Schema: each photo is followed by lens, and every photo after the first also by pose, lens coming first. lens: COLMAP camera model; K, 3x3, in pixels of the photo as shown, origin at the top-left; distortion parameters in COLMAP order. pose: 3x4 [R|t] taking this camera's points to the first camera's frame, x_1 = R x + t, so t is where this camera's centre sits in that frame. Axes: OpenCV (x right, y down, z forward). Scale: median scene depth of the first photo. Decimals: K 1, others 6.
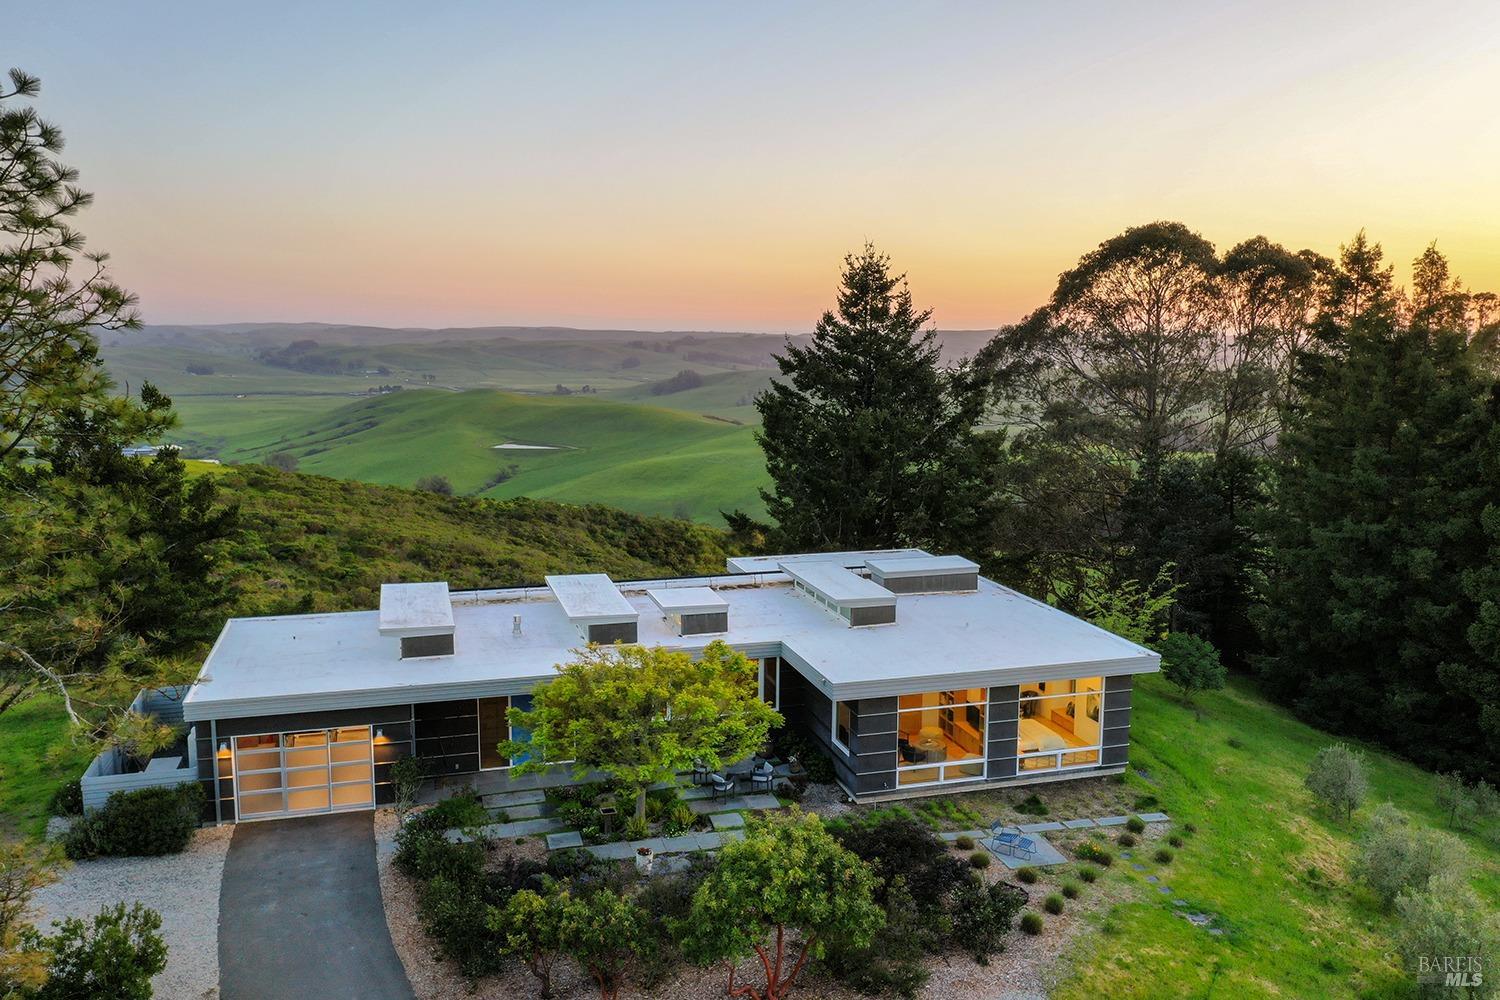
lens RADIAL K [[1197.8, 0, 750.0], [0, 1197.8, 500.0], [0, 0, 1]] dist [-0.017384, 0.000439]
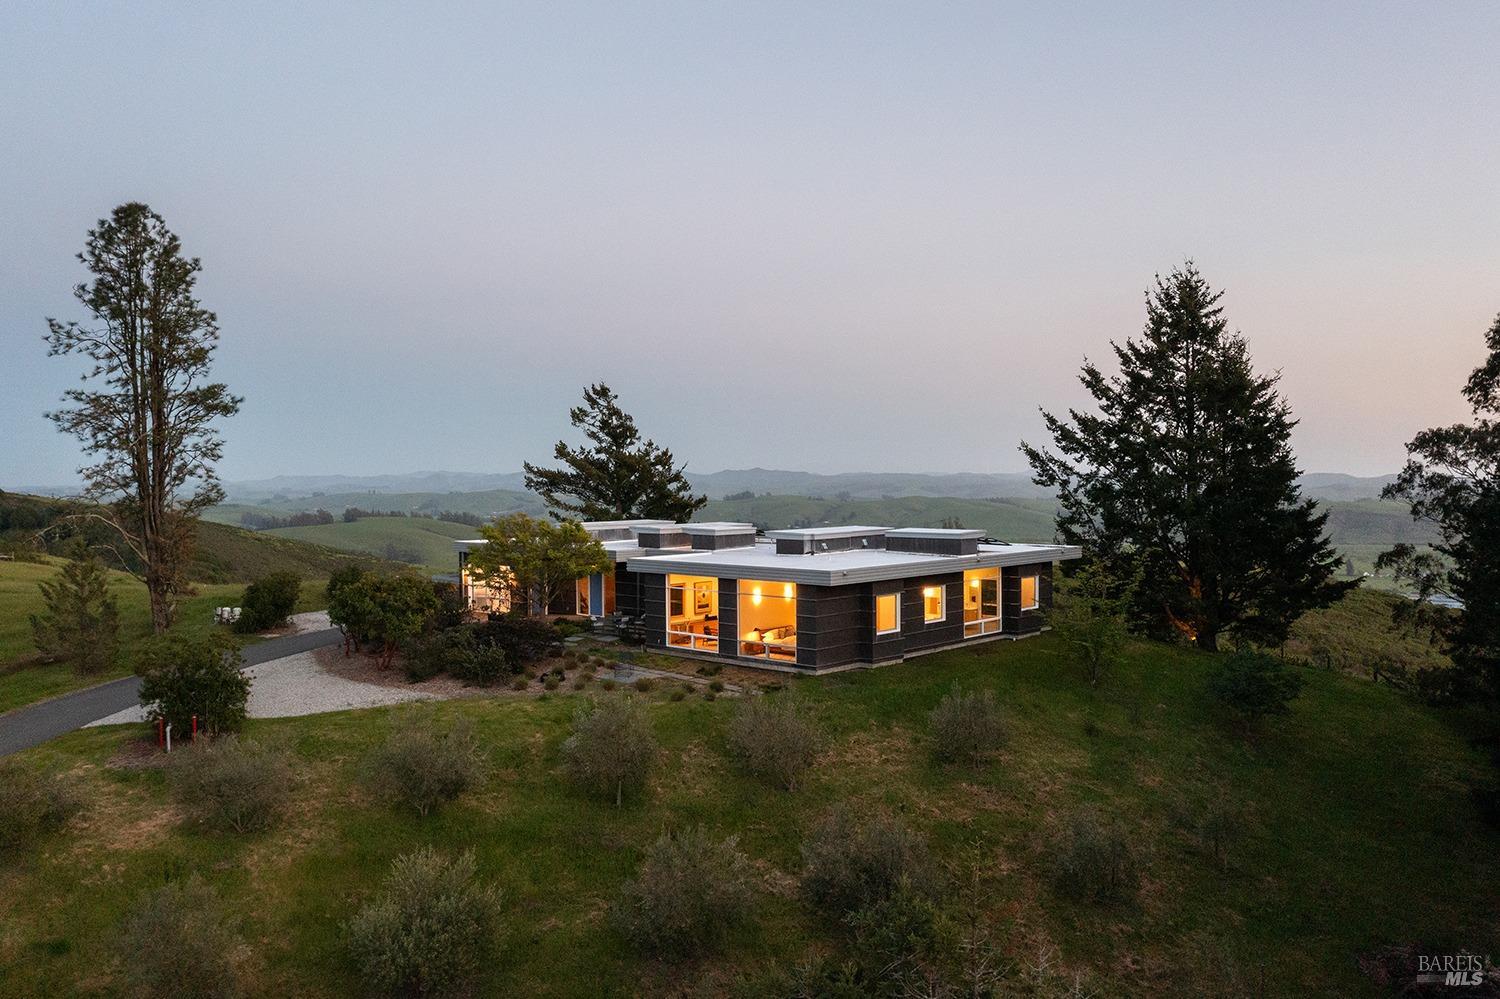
lens RADIAL K [[1197.8, 0, 750.0], [0, 1197.8, 499.5], [0, 0, 1]] dist [-0.017384, 0.000439]
pose [[0.492876, 0.003173, -0.870094, 0.767741], [-0.115618, 0.991365, -0.061878, 0.084509], [0.862384, 0.131097, 0.488987, 0.221762]]
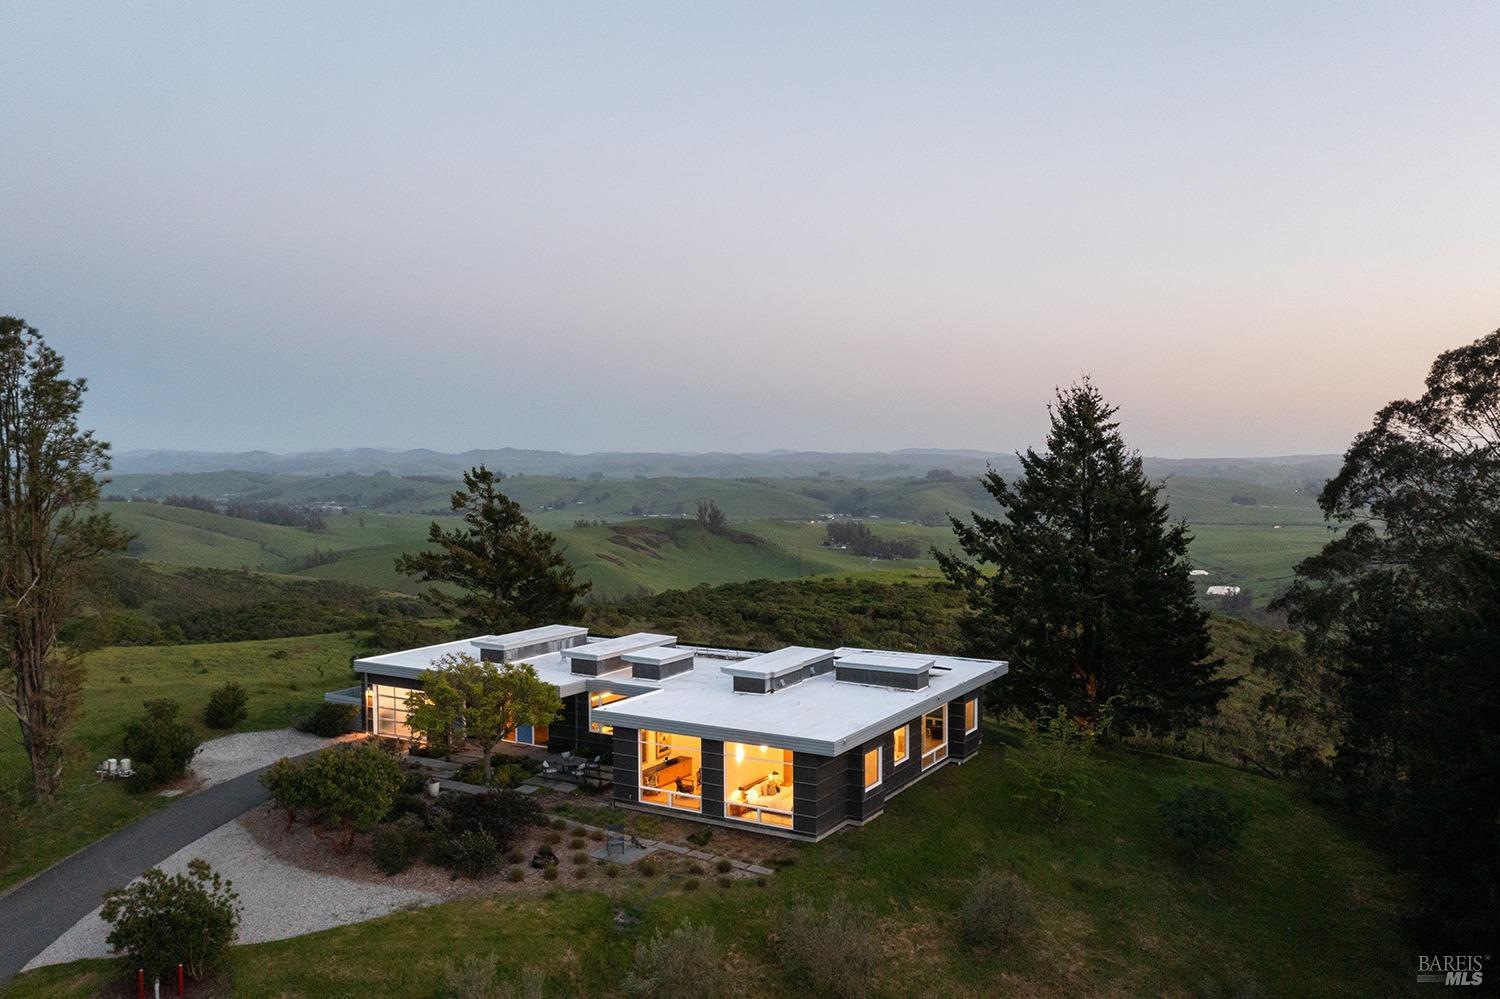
lens RADIAL K [[1185.2, 0, 750.0], [0, 1185.2, 499.5], [0, 0, 1]] dist [-0.010967, -0.005598]
pose [[0.662202, 0.014617, -0.749183, 0.669925], [-0.096779, 0.993104, -0.066167, -0.009411], [0.743049, 0.116321, 0.659050, 0.104925]]
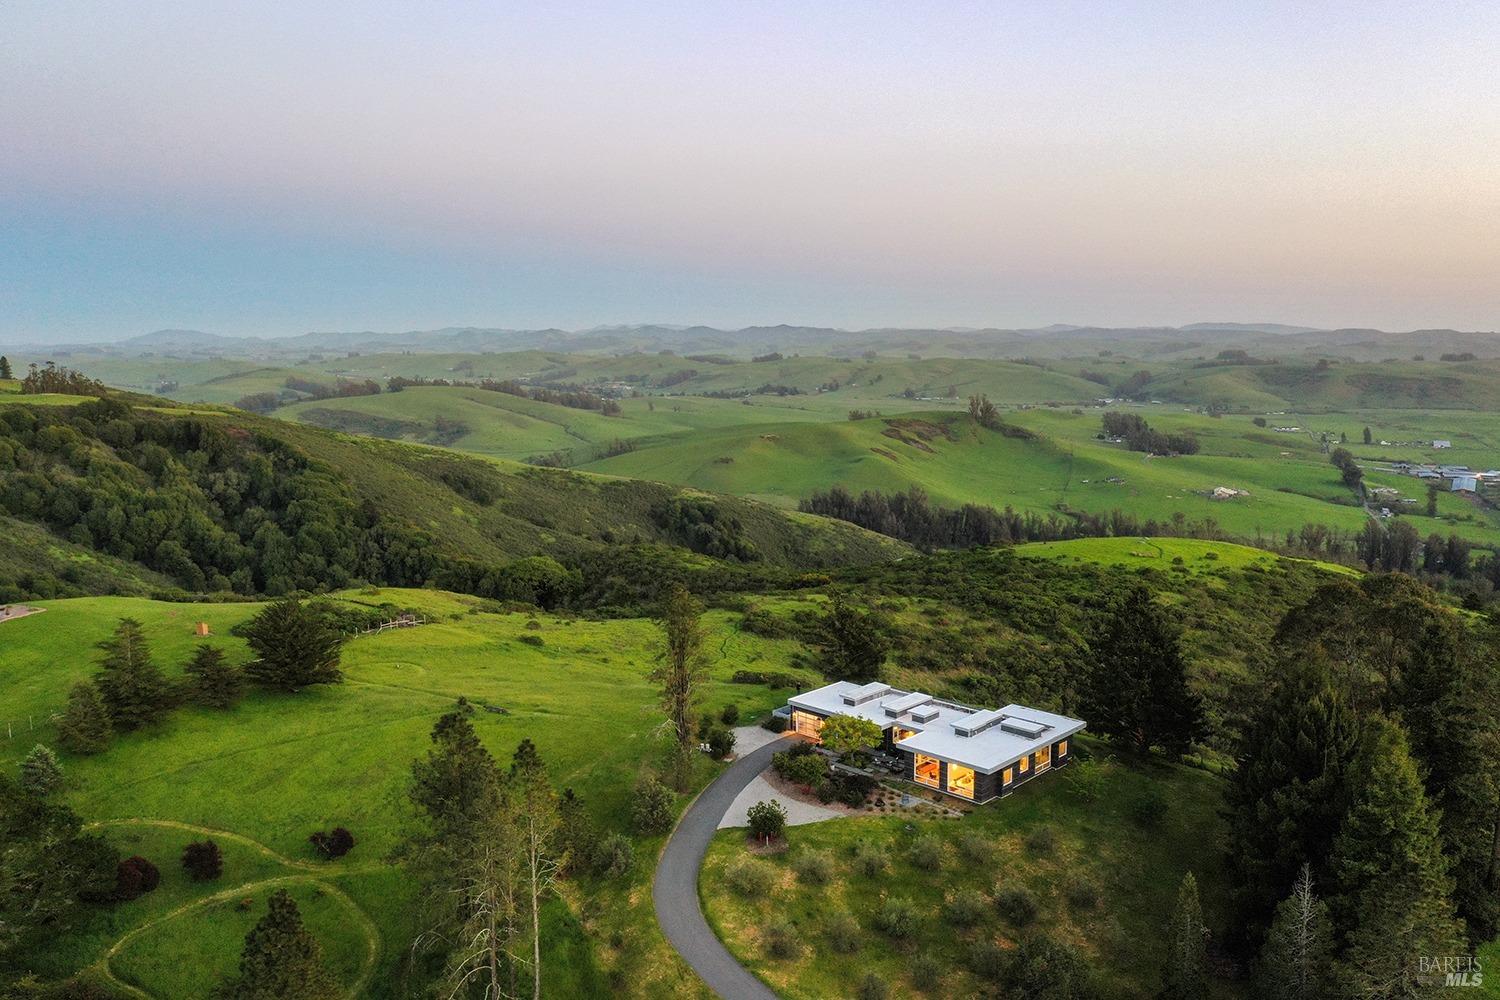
lens RADIAL K [[1185.2, 0, 750.0], [0, 1185.2, 500.0], [0, 0, 1]] dist [-0.010967, -0.005598]
pose [[0.475199, 0.110801, -0.872874, 1.536052], [-0.114894, 0.991359, 0.063292, -0.393389], [0.872345, 0.070212, 0.483823, -0.602339]]
